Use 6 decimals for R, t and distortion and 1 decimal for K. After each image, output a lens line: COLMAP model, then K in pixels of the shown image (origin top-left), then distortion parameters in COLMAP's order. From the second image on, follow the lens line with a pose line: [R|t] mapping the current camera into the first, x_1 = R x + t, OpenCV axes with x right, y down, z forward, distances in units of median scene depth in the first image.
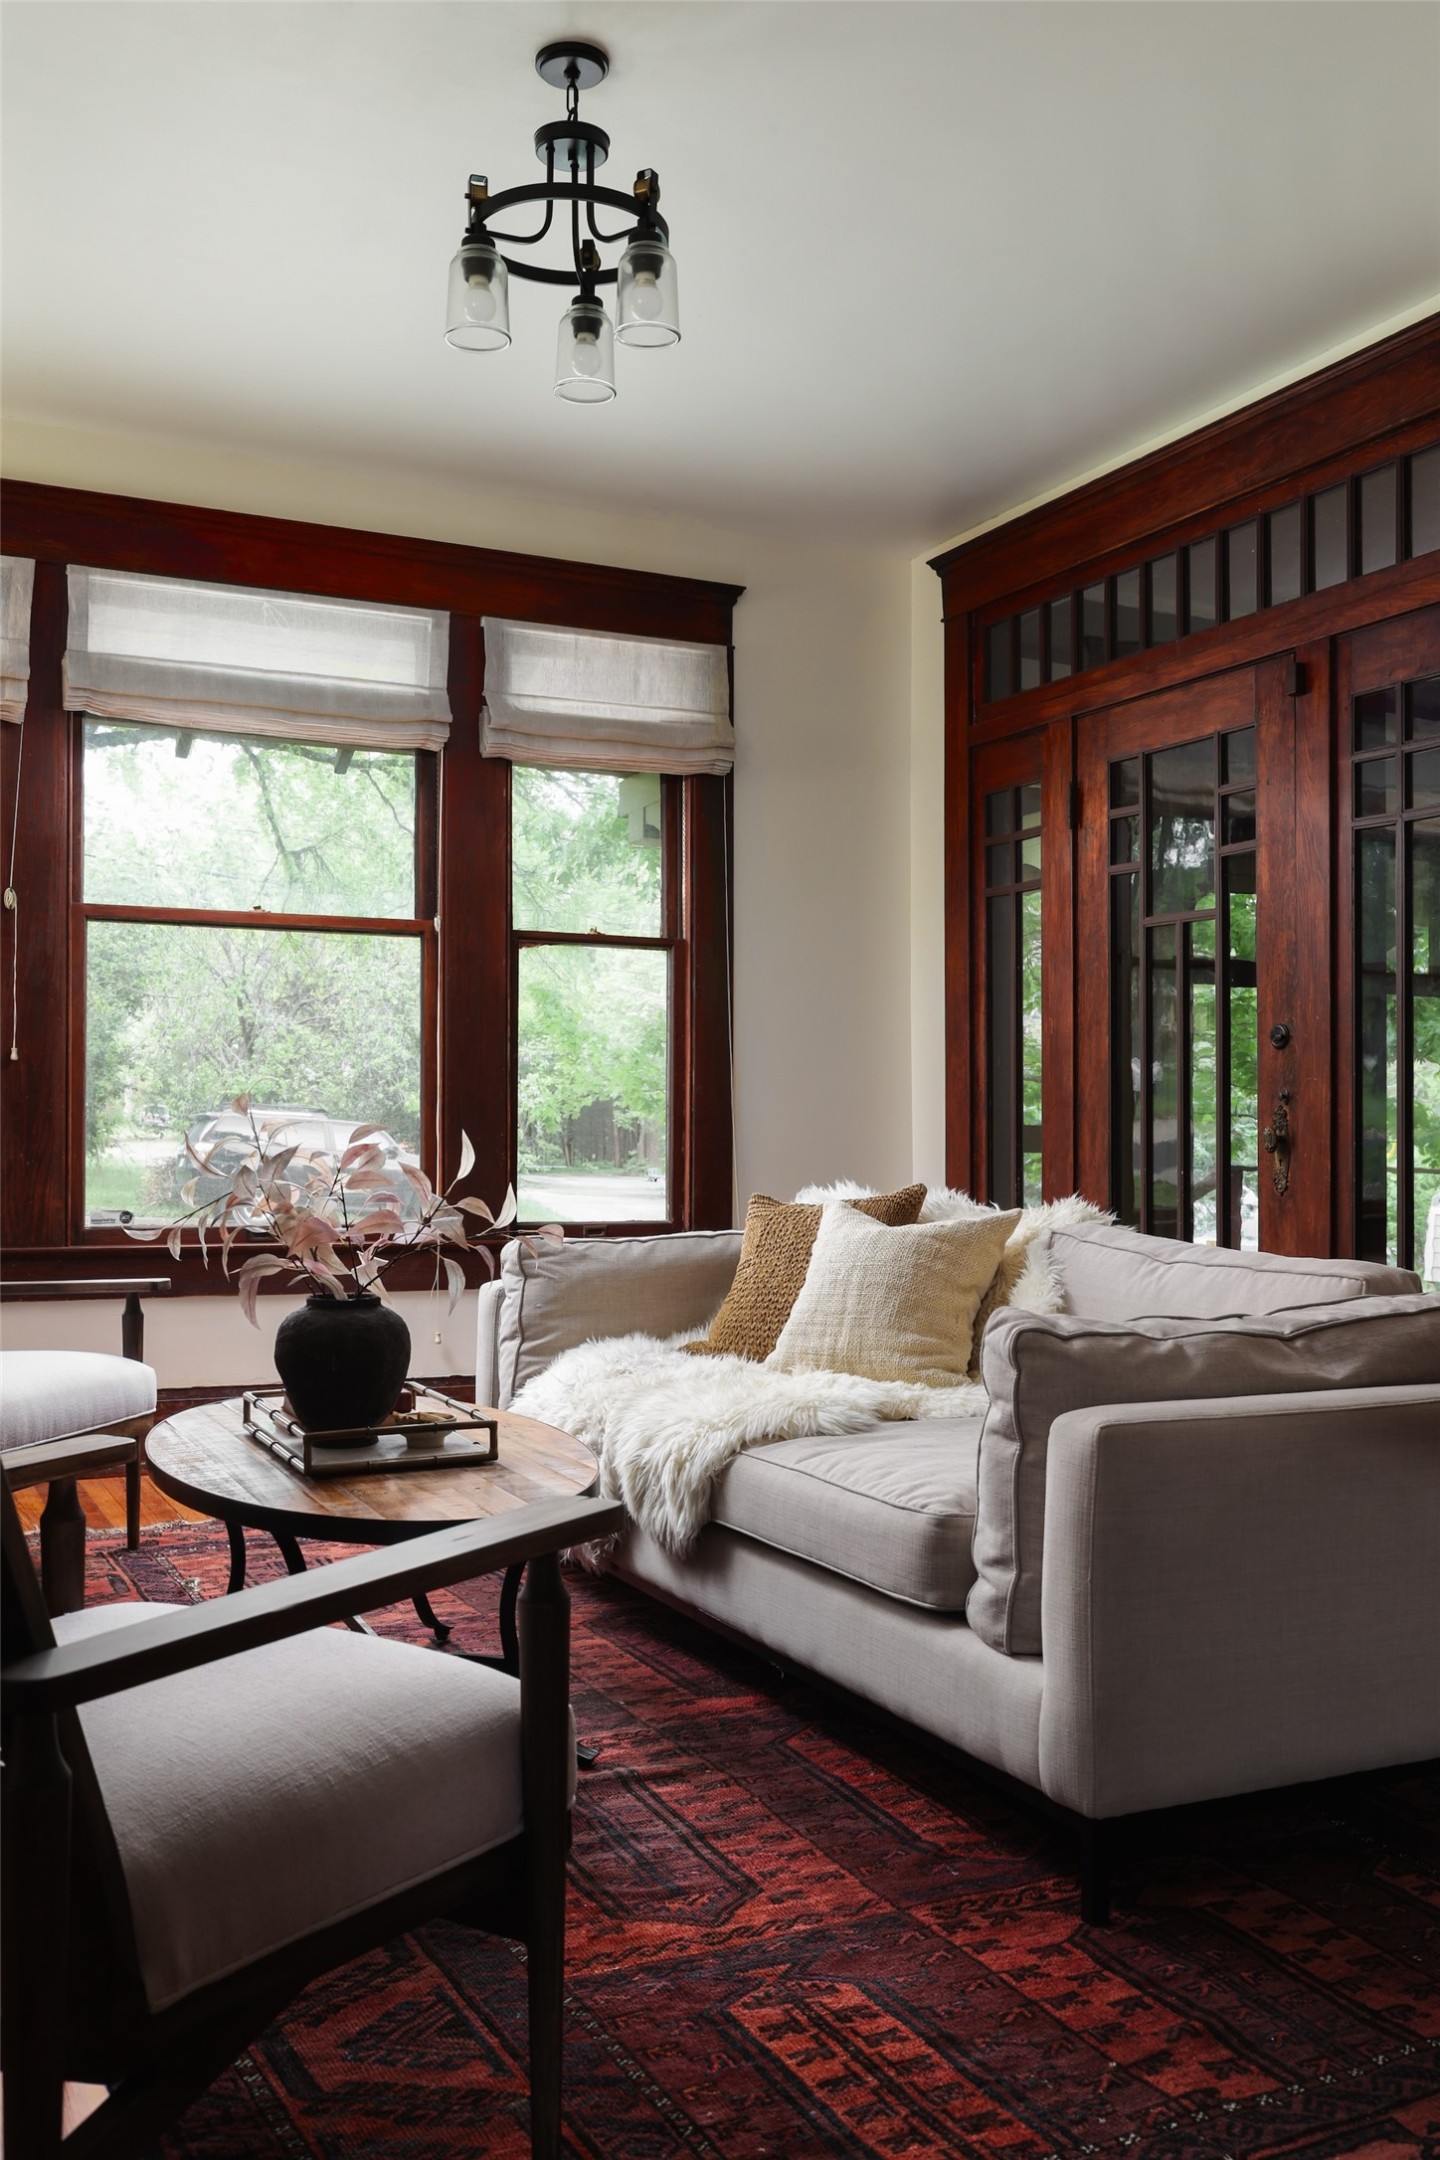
lens RADIAL K [[1919.3, 0, 721.6], [0, 1919.3, 1086.7], [0, 0, 1]] dist [-0.030800, 0.009261]
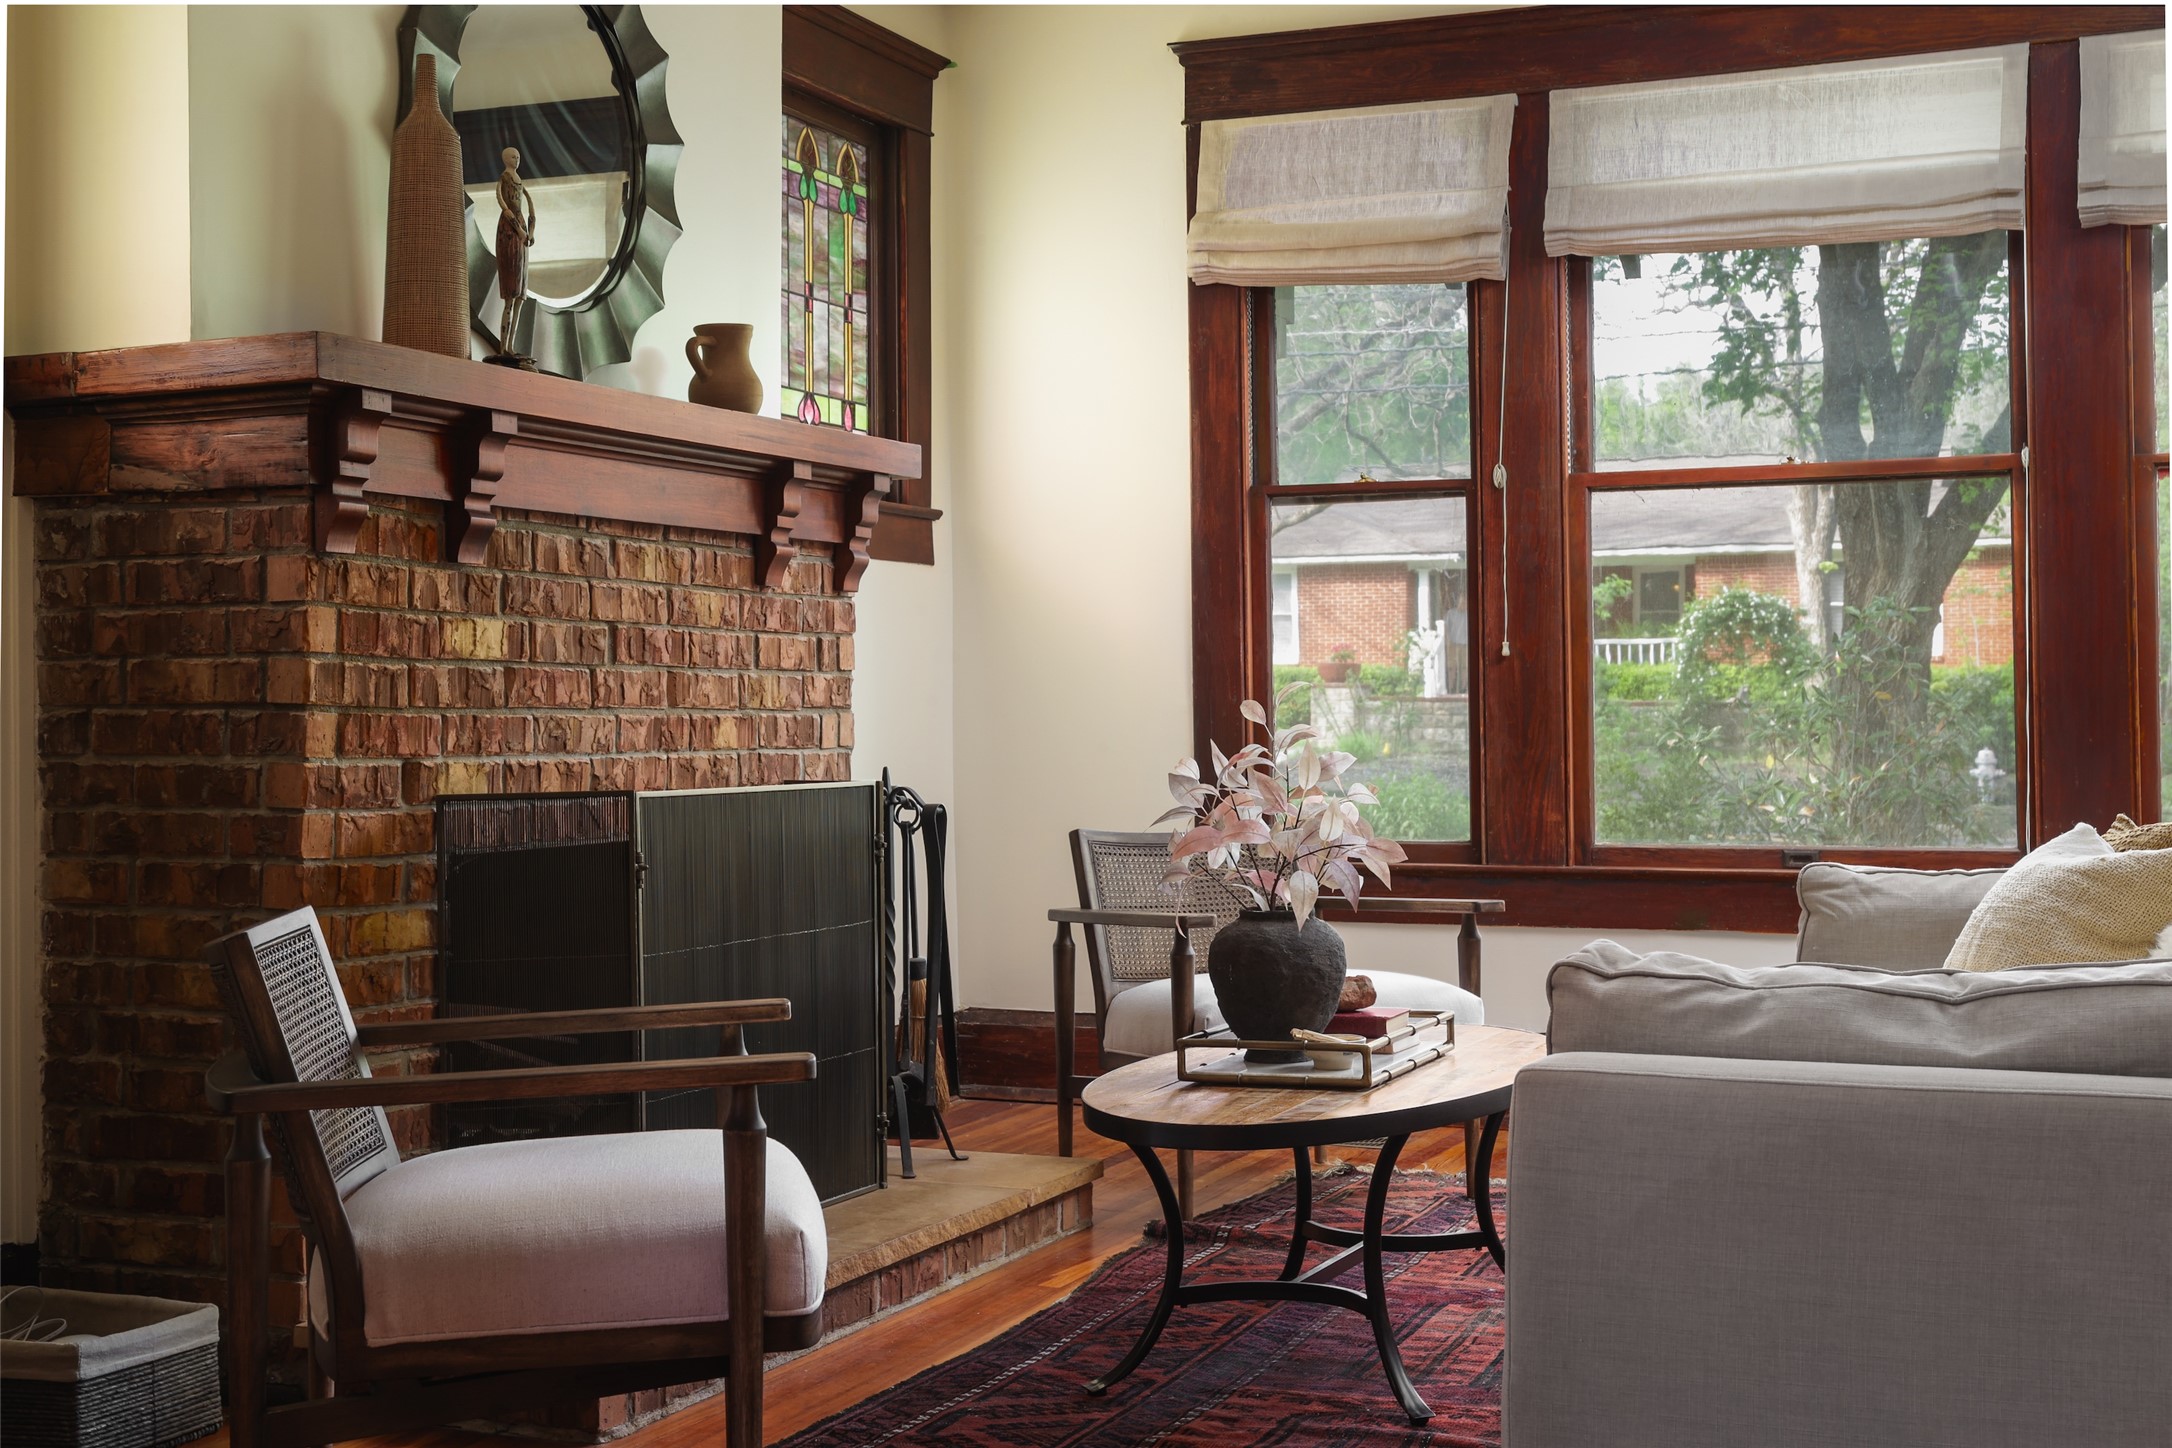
lens RADIAL K [[2762.4, 0, 1091.3], [0, 2762.4, 619.3], [0, 0, 1]] dist [-0.000641, 0.021246]
pose [[0.661084, -0.038781, -0.749309, 0.493491], [0.026822, 0.999247, -0.028053, -0.000507], [0.749833, -0.001553, 0.661626, 0.001083]]
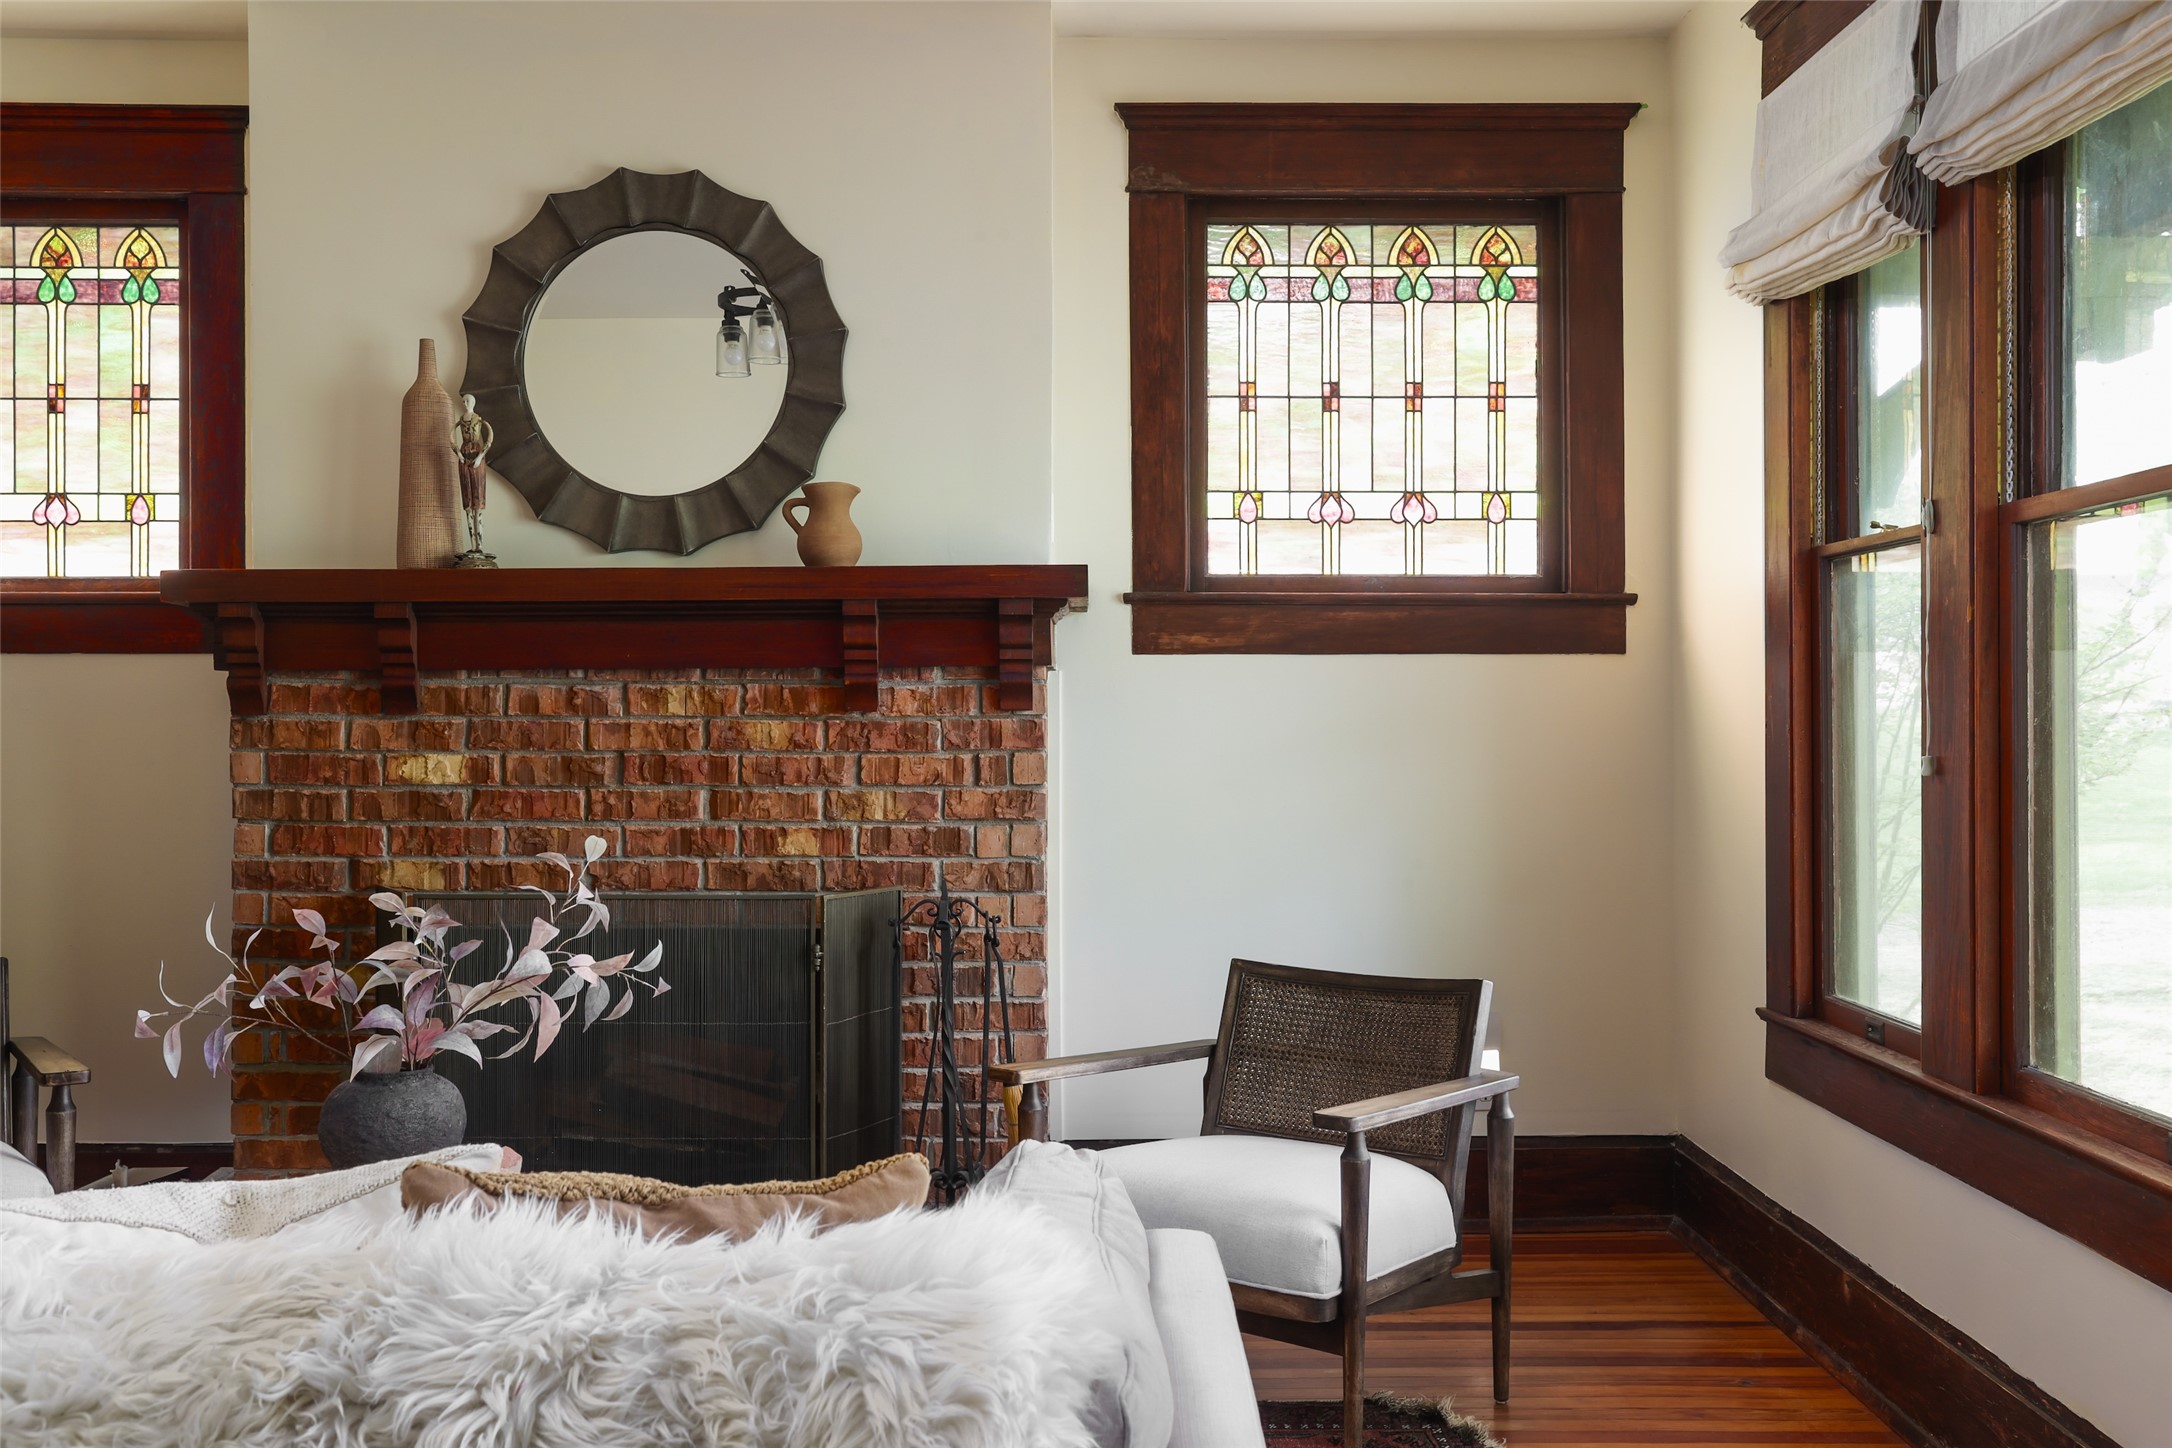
lens RADIAL K [[2023.2, 0, 1086.0], [0, 2023.2, 724.0], [0, 0, 1]] dist [0.001883, 0.011475]
pose [[-0.426592, -0.003132, -0.904439, 0.362758], [0.015081, 0.999830, -0.010576, -0.031012], [0.904318, -0.018151, -0.426473, 1.086835]]
